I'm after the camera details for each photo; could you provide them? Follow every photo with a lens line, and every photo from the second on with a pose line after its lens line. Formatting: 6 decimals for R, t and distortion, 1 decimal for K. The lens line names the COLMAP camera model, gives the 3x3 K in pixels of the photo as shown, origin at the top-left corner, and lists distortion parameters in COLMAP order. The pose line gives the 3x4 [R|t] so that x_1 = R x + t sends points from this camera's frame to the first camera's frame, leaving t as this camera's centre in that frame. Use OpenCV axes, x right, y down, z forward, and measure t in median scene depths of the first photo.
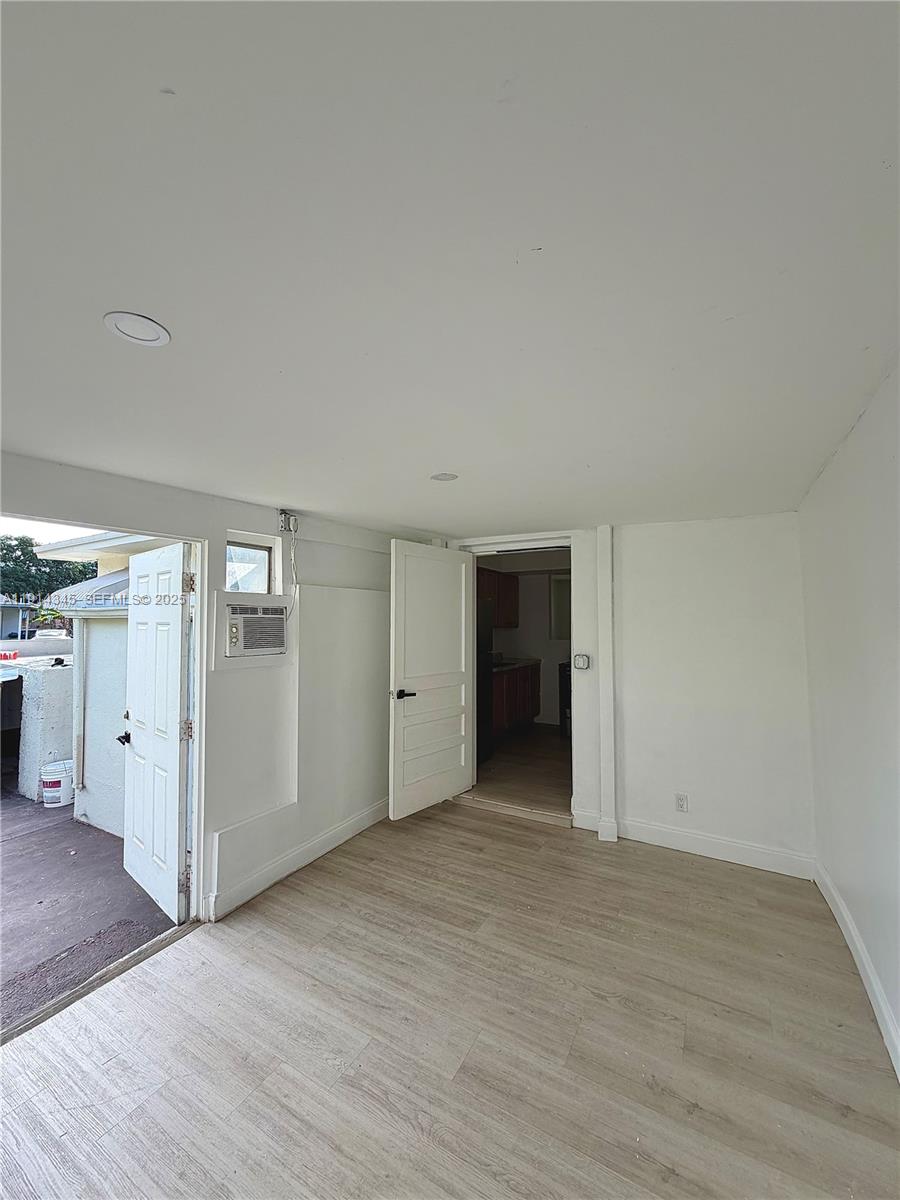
lens RADIAL K [[476.4, 0, 453.2], [0, 476.4, 599.3], [0, 0, 1]] dist [-0.001018, 0.000259]
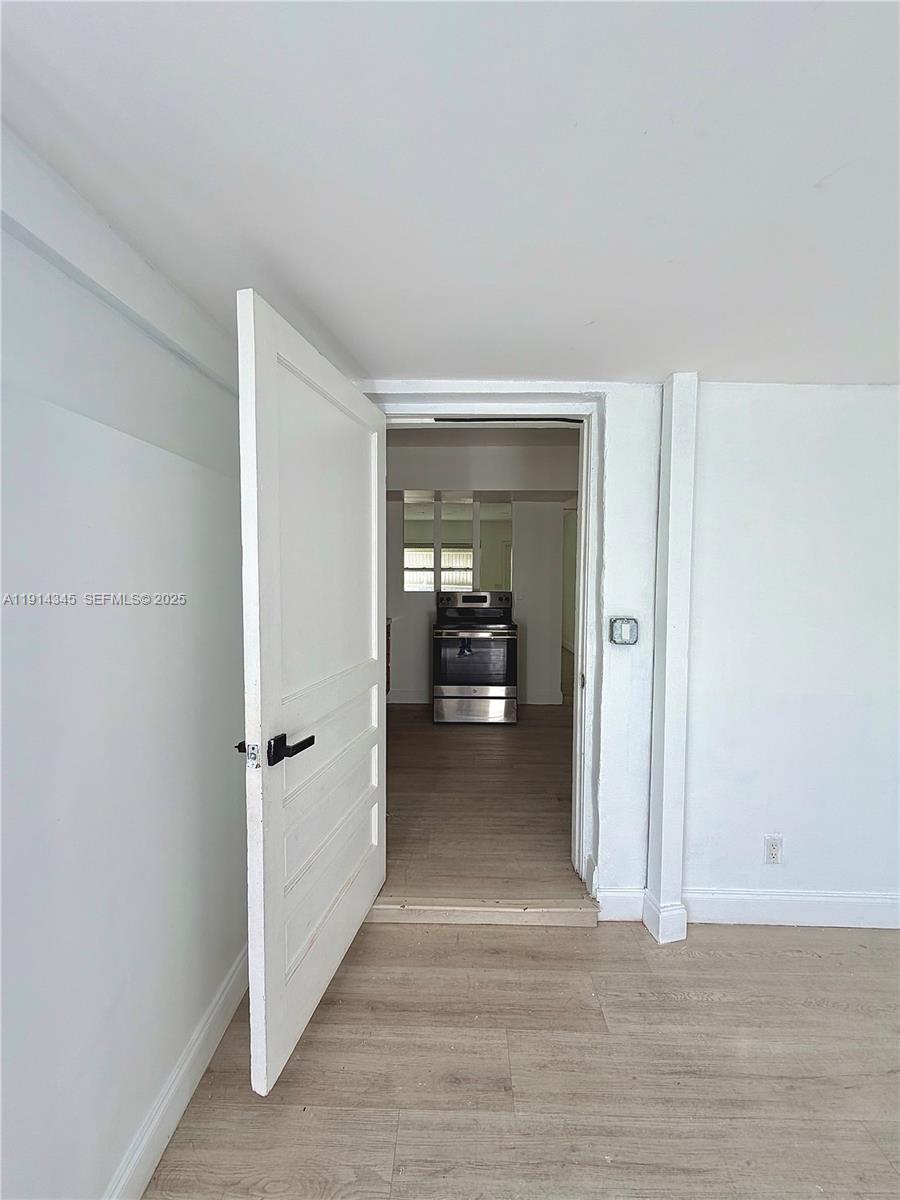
lens RADIAL K [[476.4, 0, 447.5], [0, 476.4, 598.3], [0, 0, 1]] dist [-0.001018, 0.000259]
pose [[0.880584, -0.024091, 0.473278, -0.166203], [-0.021951, 0.995561, 0.091520, 0.051120], [-0.473382, -0.090980, 0.876146, 0.646338]]
